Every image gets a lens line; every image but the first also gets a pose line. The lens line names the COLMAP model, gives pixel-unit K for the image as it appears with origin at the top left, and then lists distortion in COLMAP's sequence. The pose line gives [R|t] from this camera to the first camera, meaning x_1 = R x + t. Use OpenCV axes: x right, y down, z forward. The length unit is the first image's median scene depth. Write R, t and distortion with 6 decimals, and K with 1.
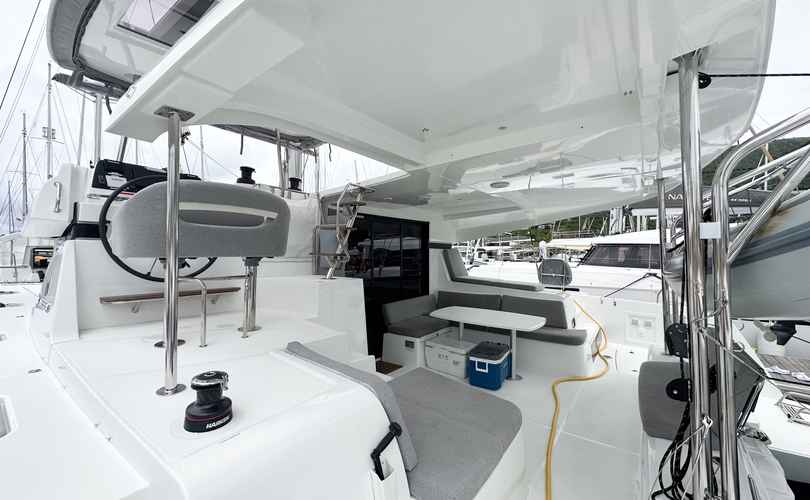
lens RADIAL K [[327.2, 0, 405.0], [0, 327.2, 250.0], [0, 0, 1]] dist [-0.001412, -0.000080]
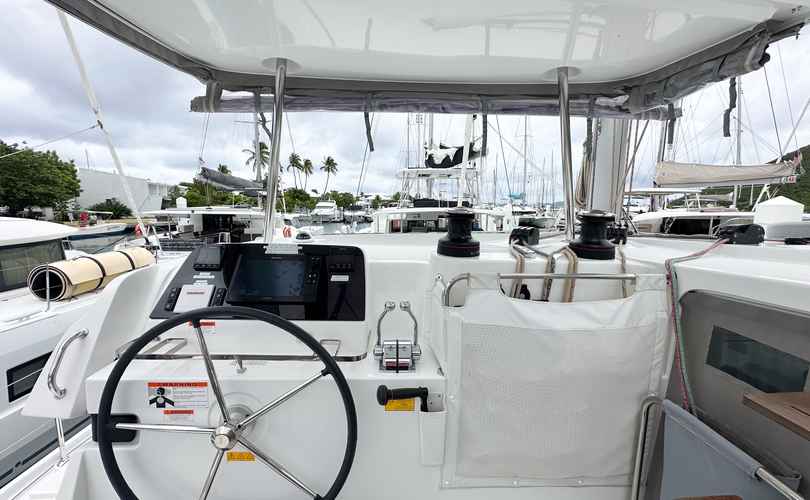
lens RADIAL K [[337.7, 0, 397.4], [0, 337.7, 242.9], [0, 0, 1]] dist [-0.000801, -0.000068]
pose [[0.605859, 0.097859, -0.789530, -0.156053], [-0.005114, 0.992865, 0.119137, -0.203497], [0.795555, -0.068142, 0.602037, 0.542853]]
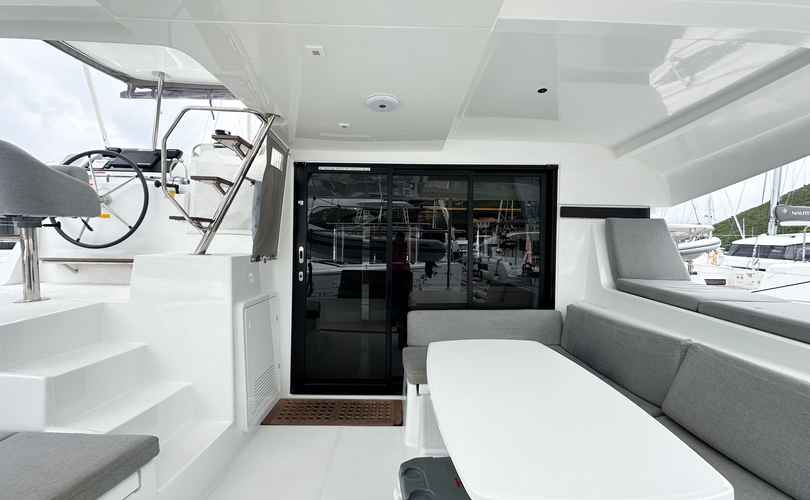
lens RADIAL K [[327.2, 0, 405.0], [0, 327.2, 250.0], [0, 0, 1]] dist [-0.001412, -0.000080]
pose [[0.598450, 0.028974, -0.800636, 0.439123], [-0.003084, 0.999422, 0.033863, 0.036152], [0.801154, -0.017796, 0.598193, 0.675592]]
